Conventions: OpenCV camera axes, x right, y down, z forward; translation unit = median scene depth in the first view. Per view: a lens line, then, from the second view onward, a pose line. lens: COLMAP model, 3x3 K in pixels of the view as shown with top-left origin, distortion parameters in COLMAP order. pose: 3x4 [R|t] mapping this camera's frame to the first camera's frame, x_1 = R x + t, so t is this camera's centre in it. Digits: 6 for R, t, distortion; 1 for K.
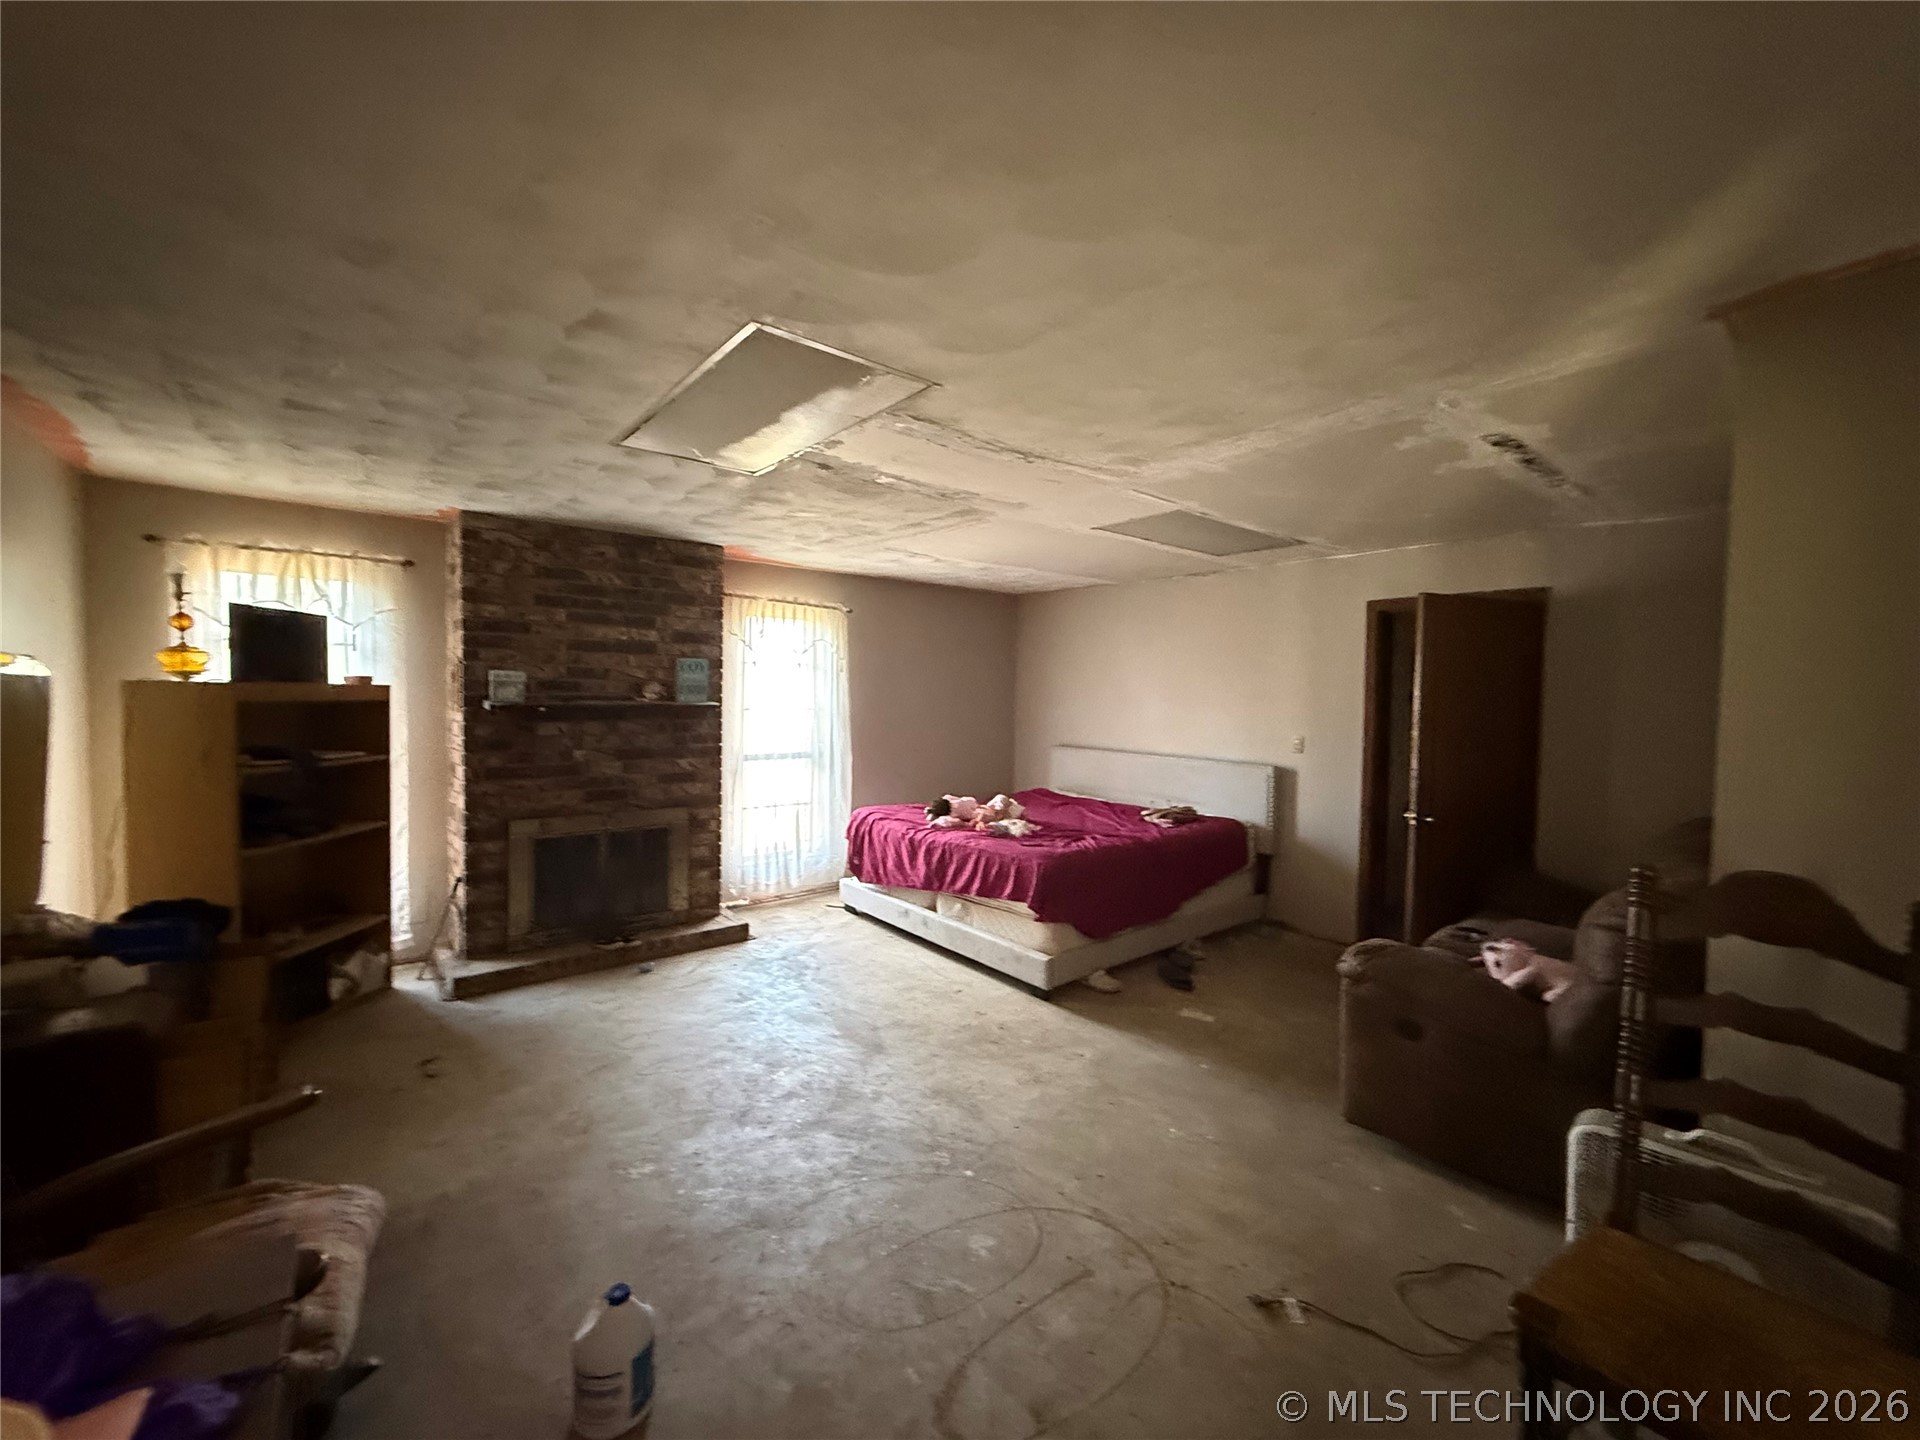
lens RADIAL K [[762.0, 0, 952.5], [0, 762.0, 720.4], [0, 0, 1]] dist [0.000038, -0.000126]
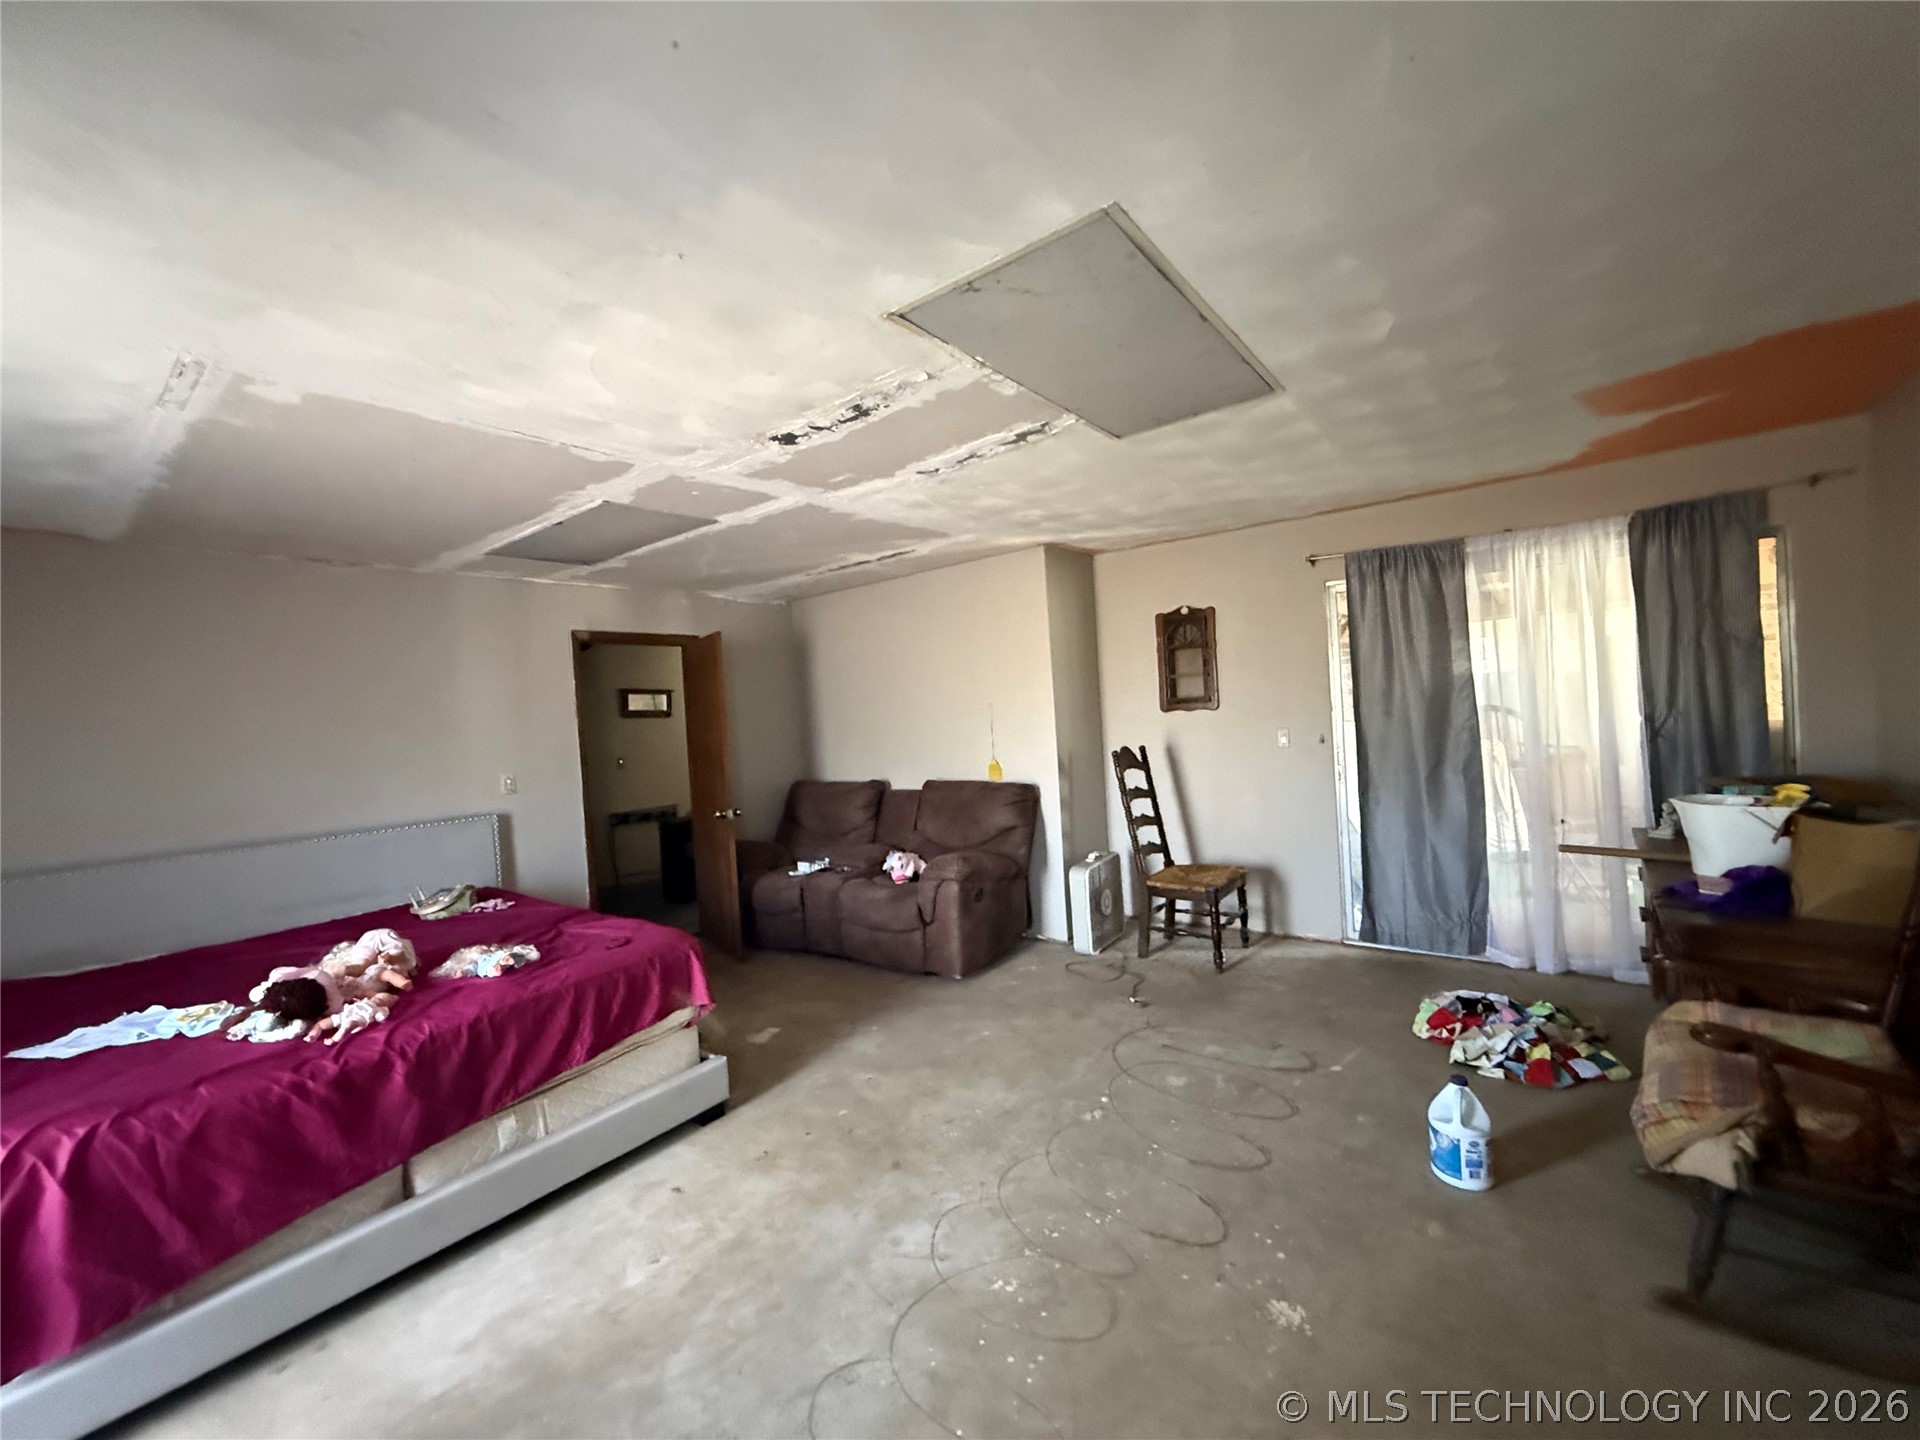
lens RADIAL K [[762.0, 0, 952.5], [0, 762.0, 720.4], [0, 0, 1]] dist [0.000038, -0.000126]
pose [[-0.237336, -0.009274, 0.971383, -0.617968], [0.094070, 0.995035, 0.032484, -0.027149], [-0.966862, 0.099088, -0.235285, 0.846406]]
